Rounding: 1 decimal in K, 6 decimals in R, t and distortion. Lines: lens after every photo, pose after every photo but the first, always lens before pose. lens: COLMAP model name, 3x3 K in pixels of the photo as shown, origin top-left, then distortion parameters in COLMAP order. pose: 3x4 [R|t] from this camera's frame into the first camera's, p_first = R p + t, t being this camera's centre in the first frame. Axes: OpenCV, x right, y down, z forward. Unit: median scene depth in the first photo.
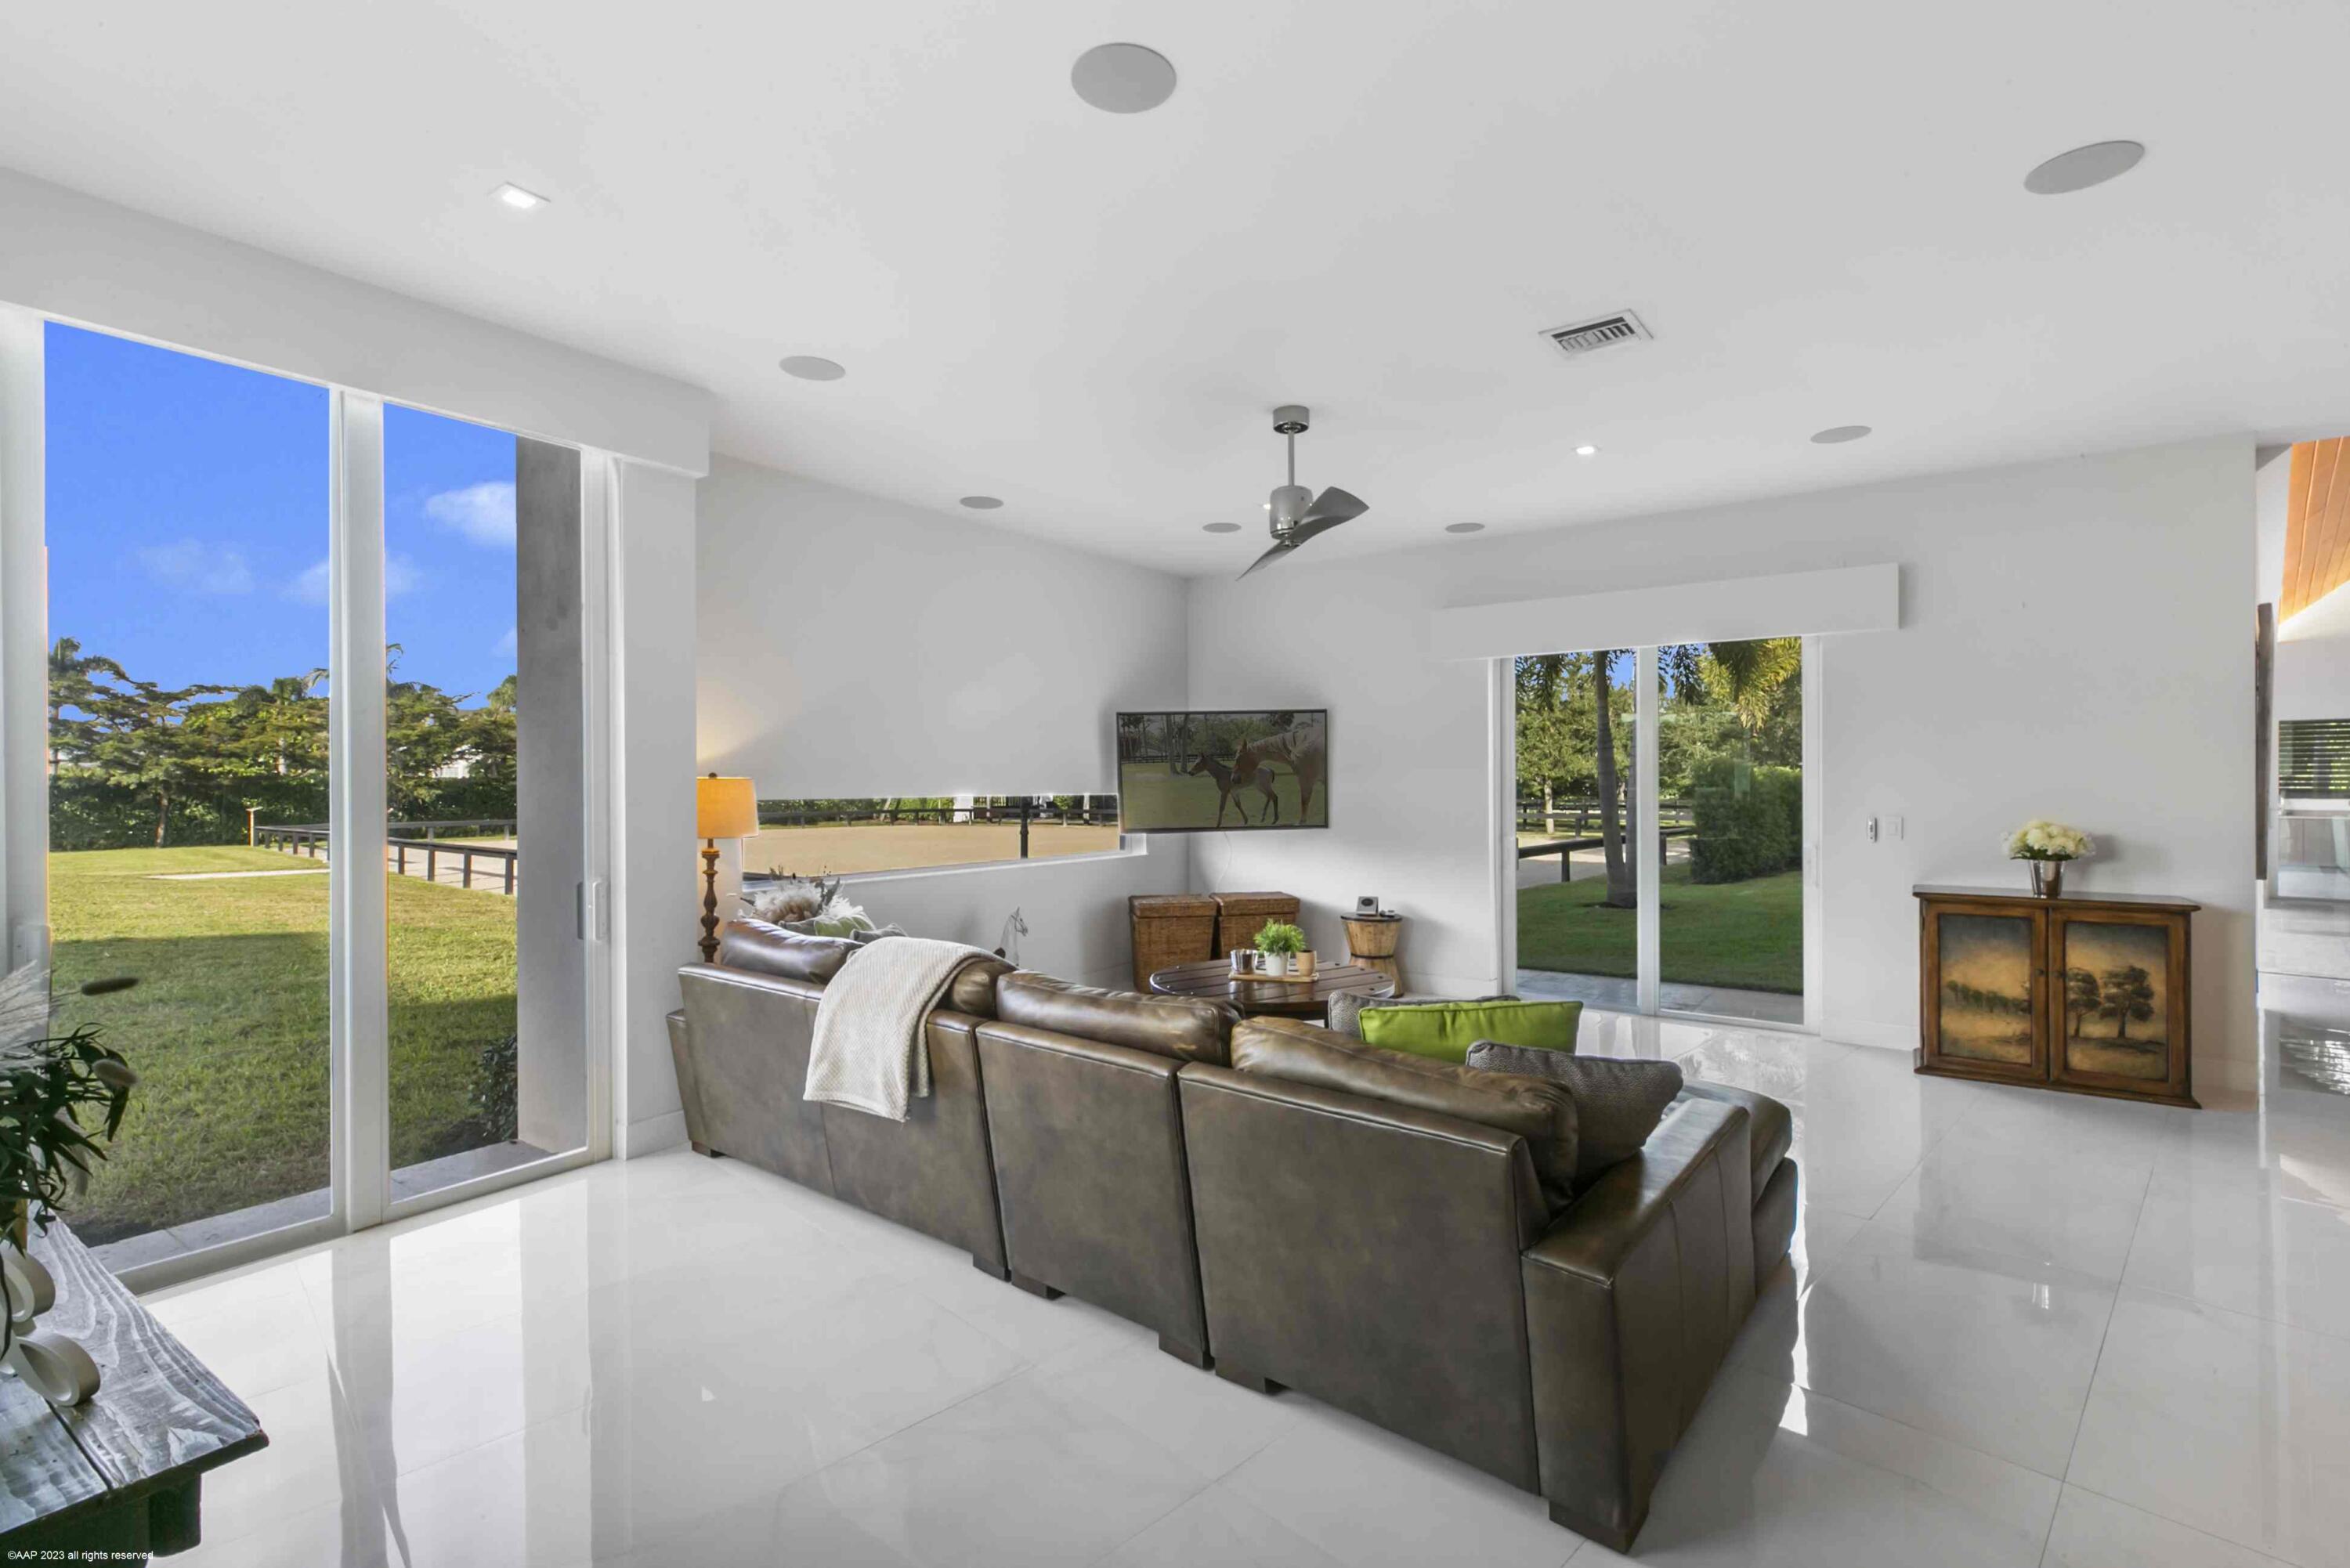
lens RADIAL K [[1082.9, 0, 1163.2], [0, 1082.9, 782.6], [0, 0, 1]] dist [0.004965, 0.000418]
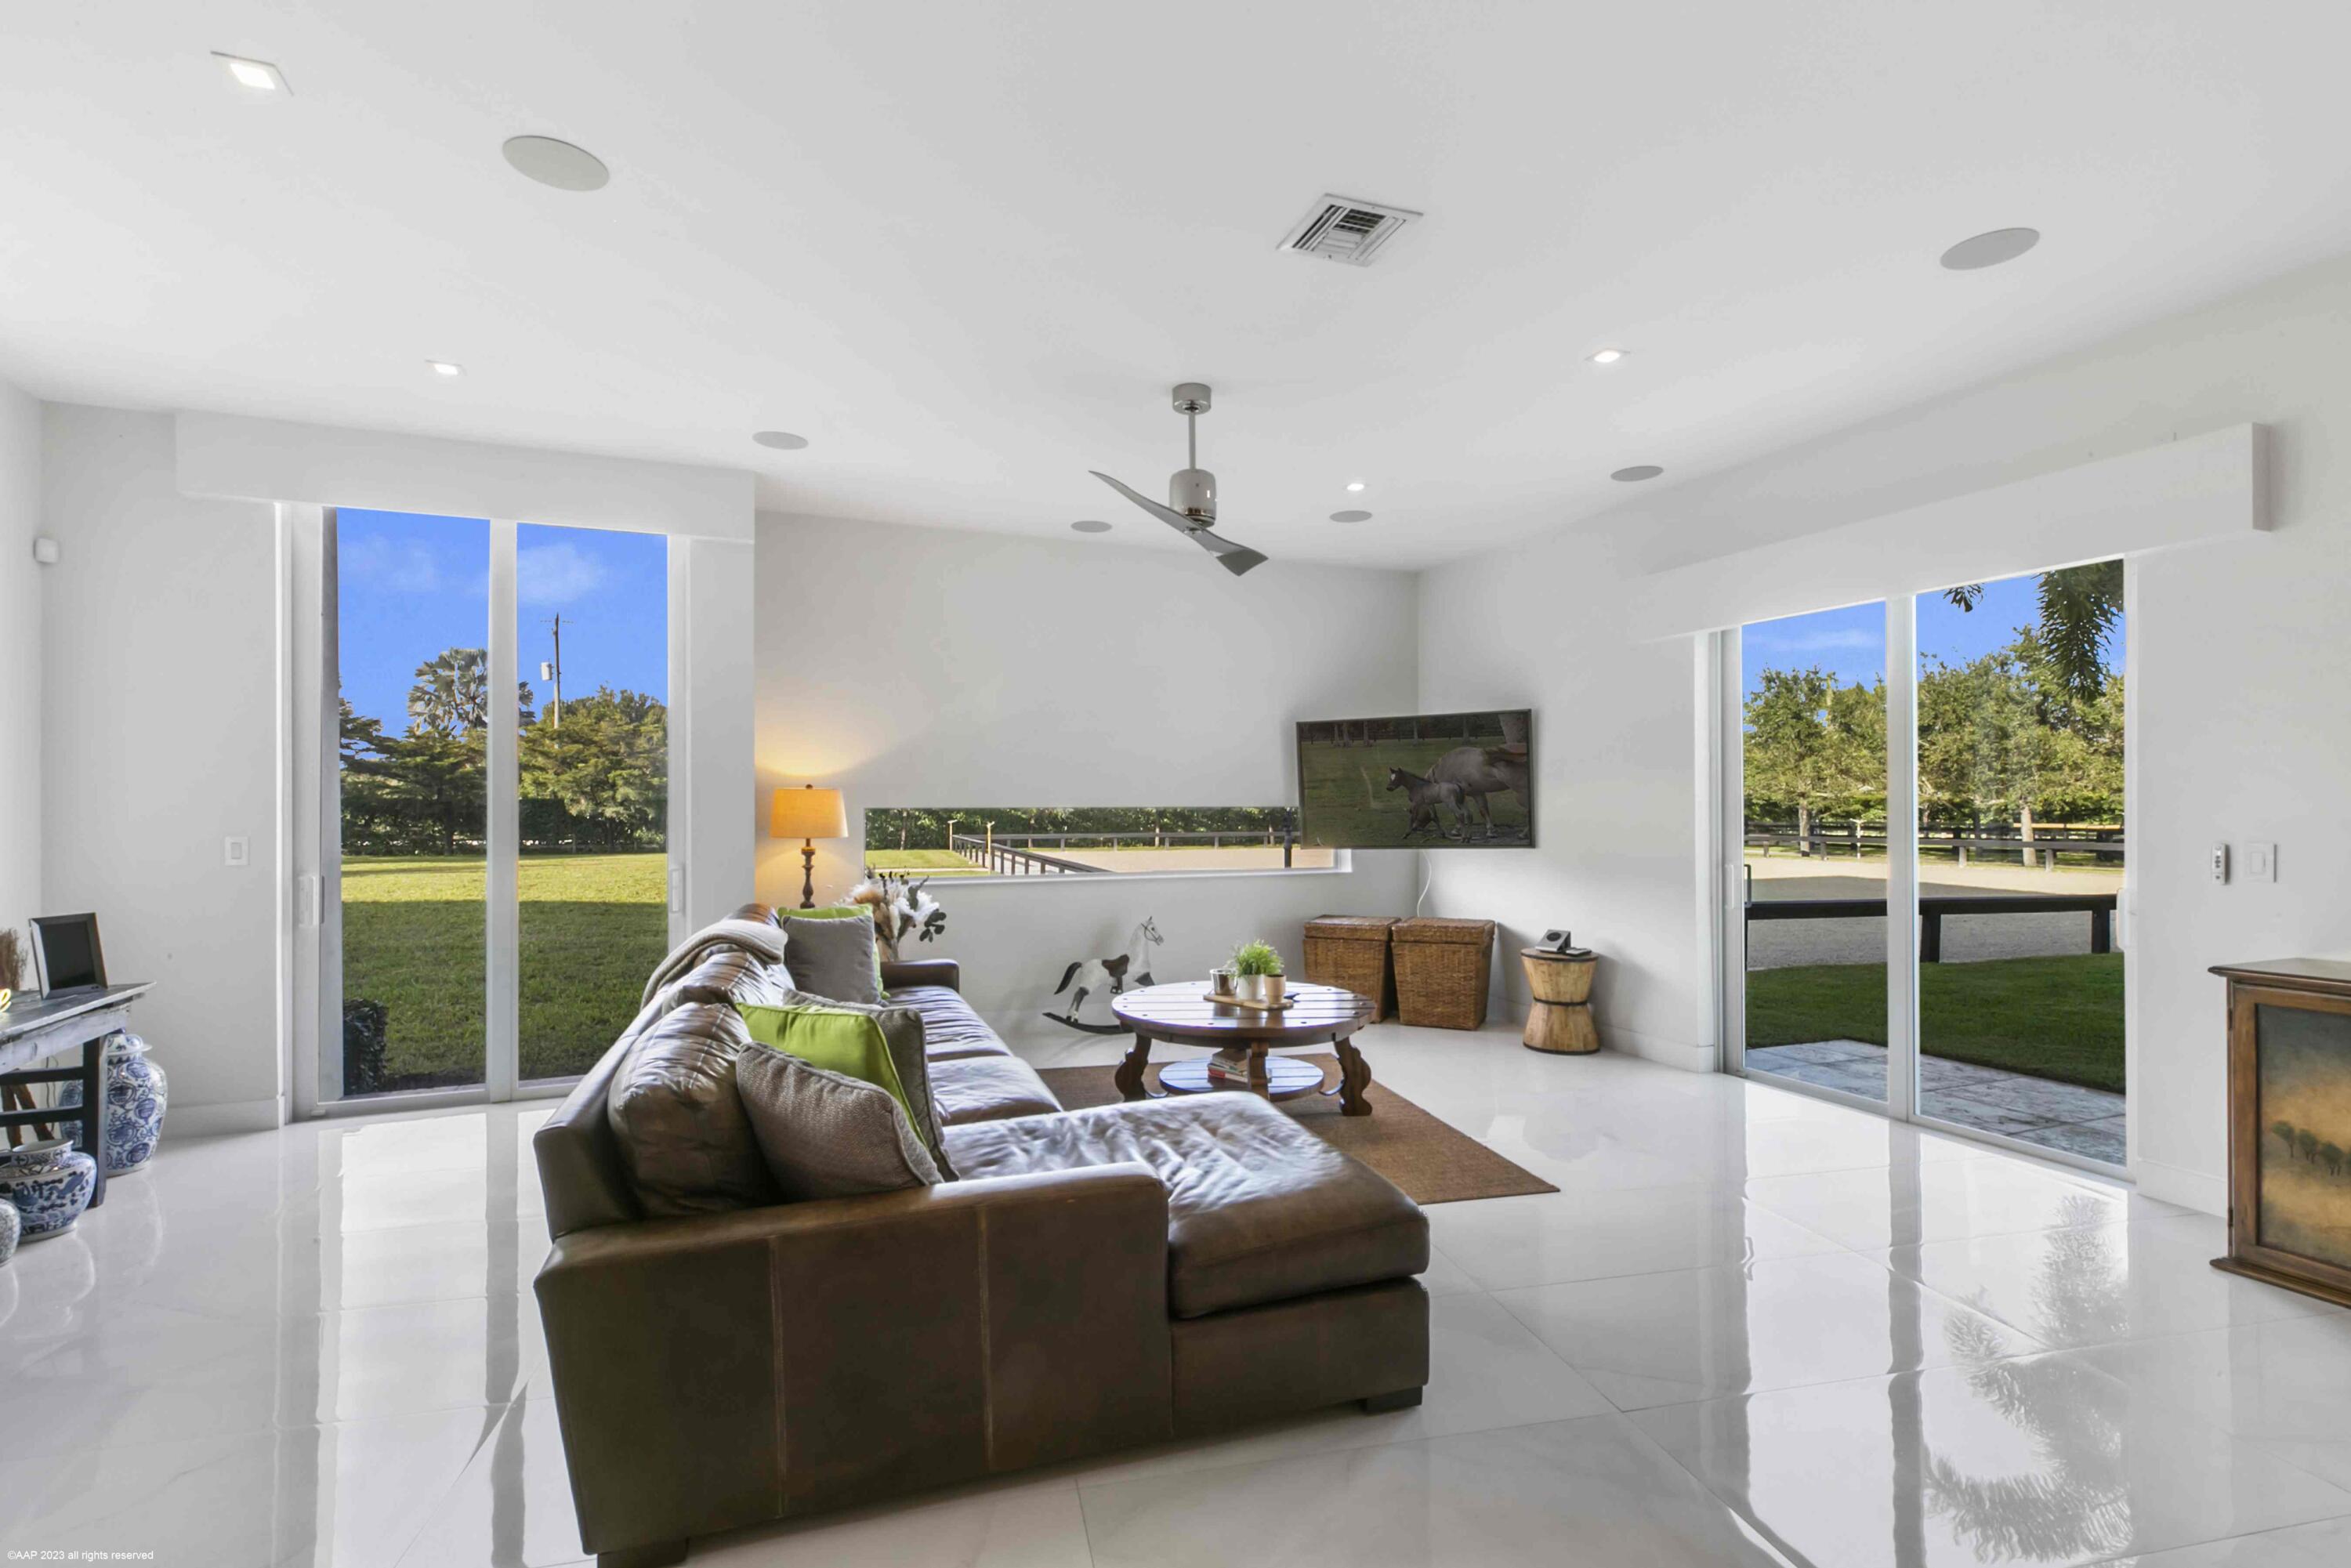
lens RADIAL K [[1083.4, 0, 1168.5], [0, 1083.4, 803.0], [0, 0, 1]] dist [0.004965, 0.000418]
pose [[0.846641, 0.001023, -0.532164, 0.456703], [-0.001918, 0.999998, -0.001129, 0.010172], [0.532162, 0.001976, 0.846641, 0.154920]]
